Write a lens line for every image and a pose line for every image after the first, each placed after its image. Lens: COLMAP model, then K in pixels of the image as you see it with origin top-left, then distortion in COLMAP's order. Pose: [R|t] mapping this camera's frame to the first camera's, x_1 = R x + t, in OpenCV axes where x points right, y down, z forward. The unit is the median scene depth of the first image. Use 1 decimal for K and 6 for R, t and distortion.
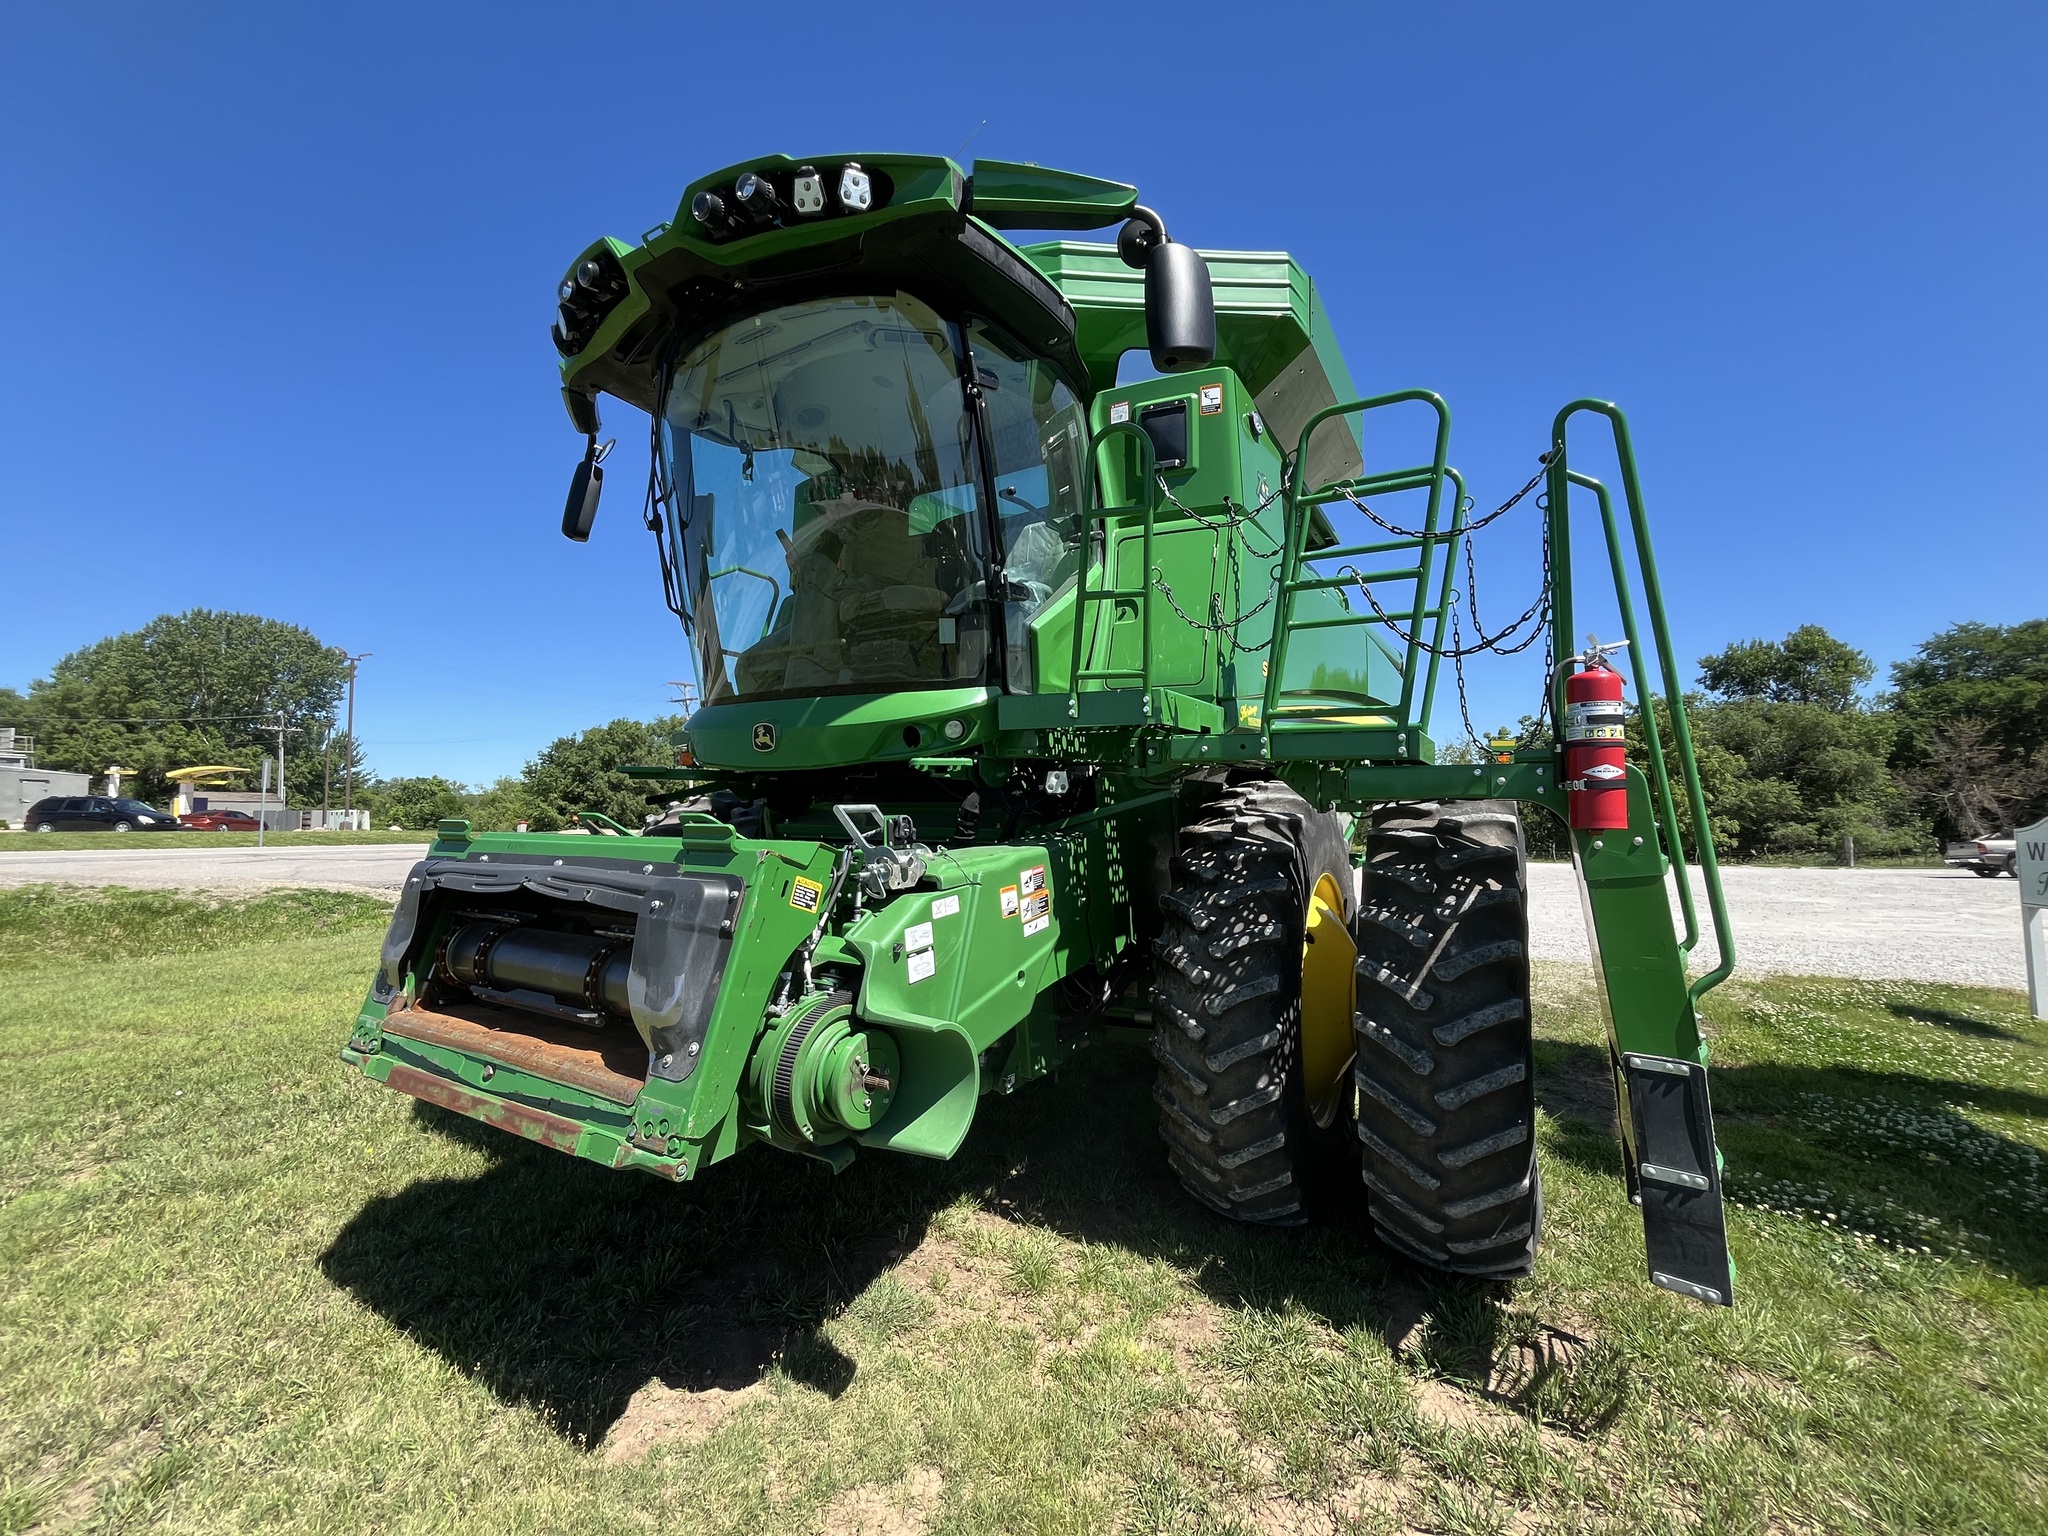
lens RADIAL K [[823.5, 0, 1016.2], [0, 823.5, 768.3], [0, 0, 1]] dist [-0.000711, -0.000057]
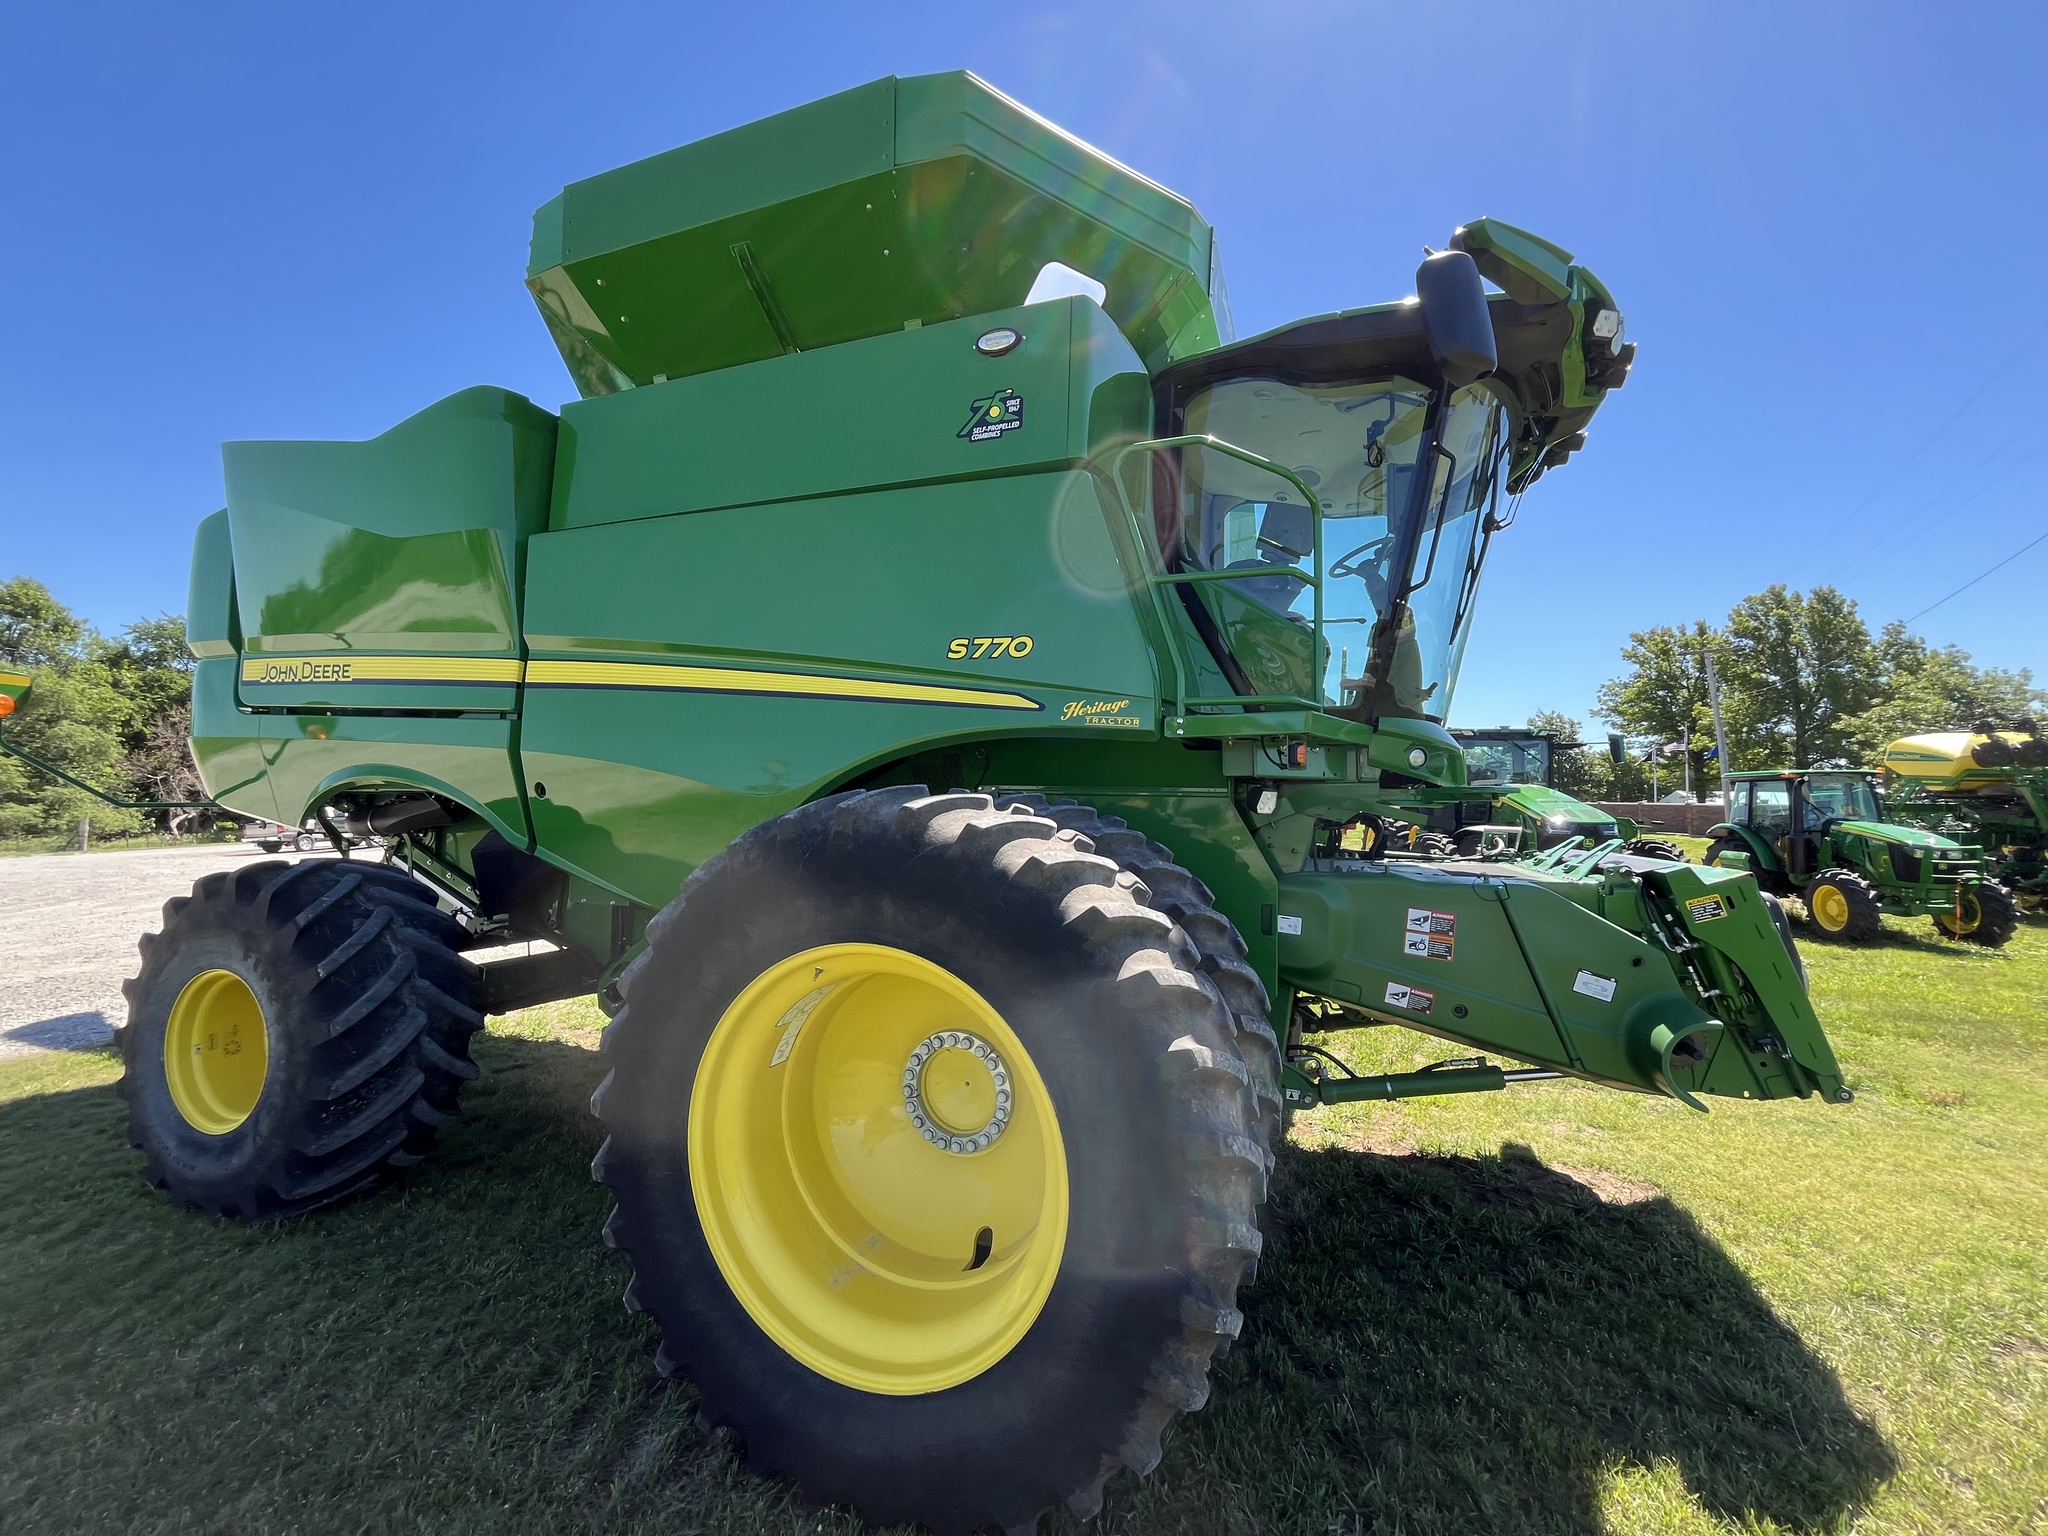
lens RADIAL K [[825.3, 0, 1014.4], [0, 825.3, 767.1], [0, 0, 1]] dist [-0.002433, -0.000259]
pose [[-0.179671, 0.043815, 0.982751, -1.348950], [-0.068630, 0.996015, -0.056954, 0.068122], [-0.981330, -0.077680, -0.175948, 1.818046]]
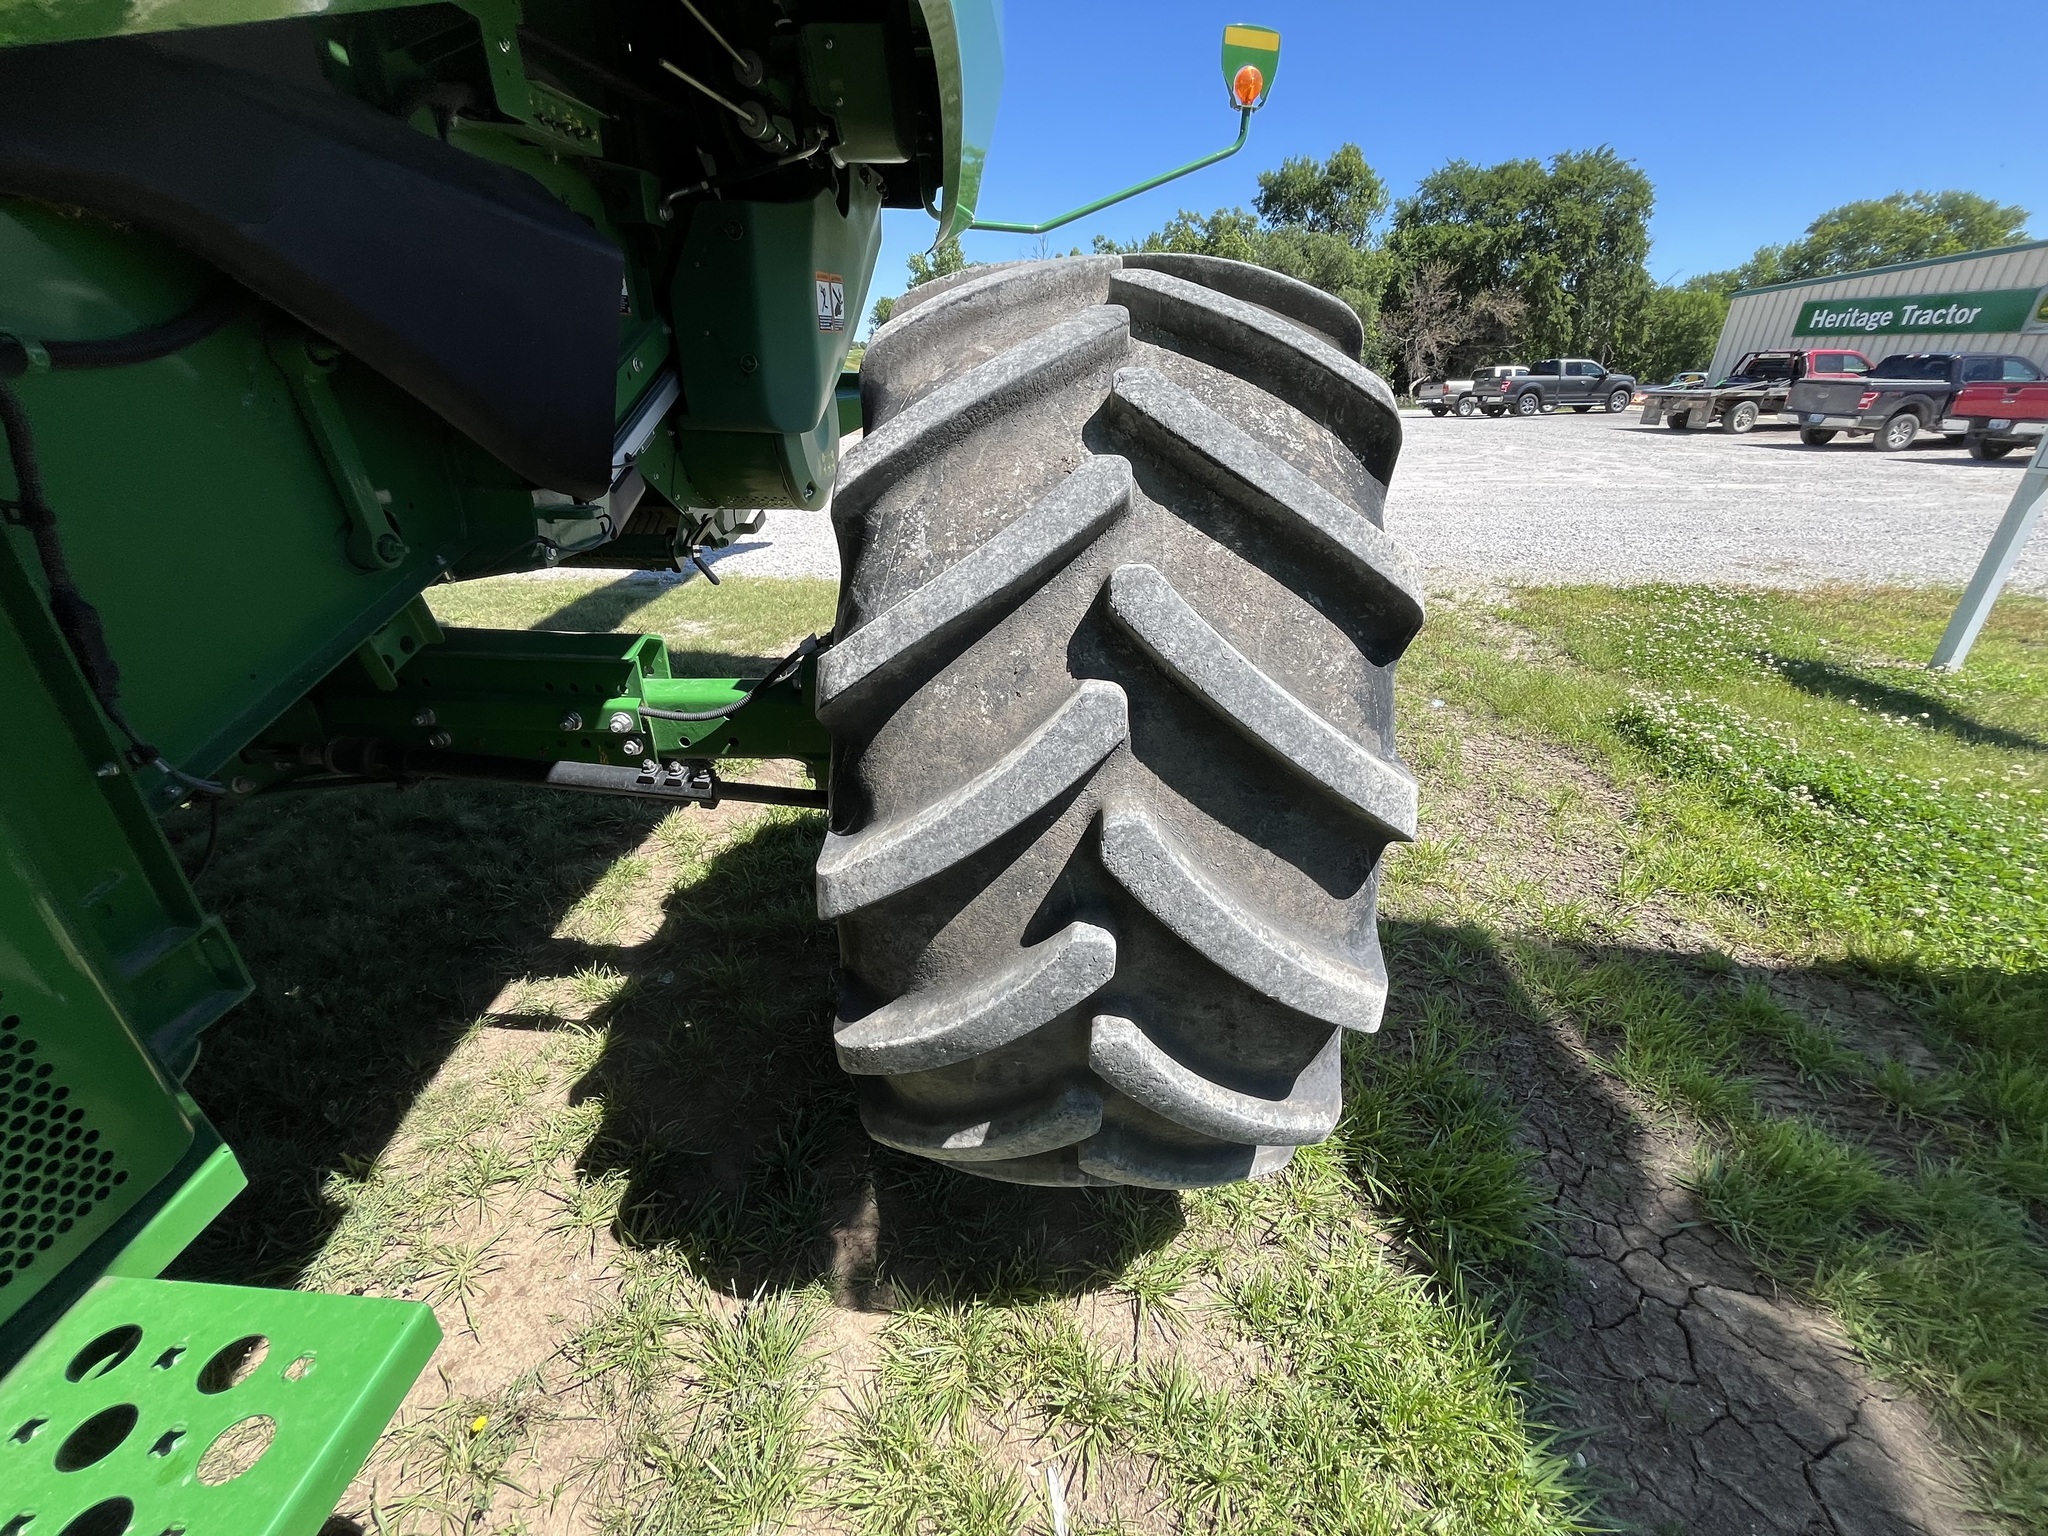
lens RADIAL K [[829.2, 0, 1018.0], [0, 829.2, 765.4], [0, 0, 1]] dist [-0.001631, -0.000249]
pose [[0.883623, -0.193286, 0.426440, 0.739962], [-0.043402, 0.873072, 0.485656, 0.198050], [-0.466183, -0.447645, 0.763078, 1.641424]]
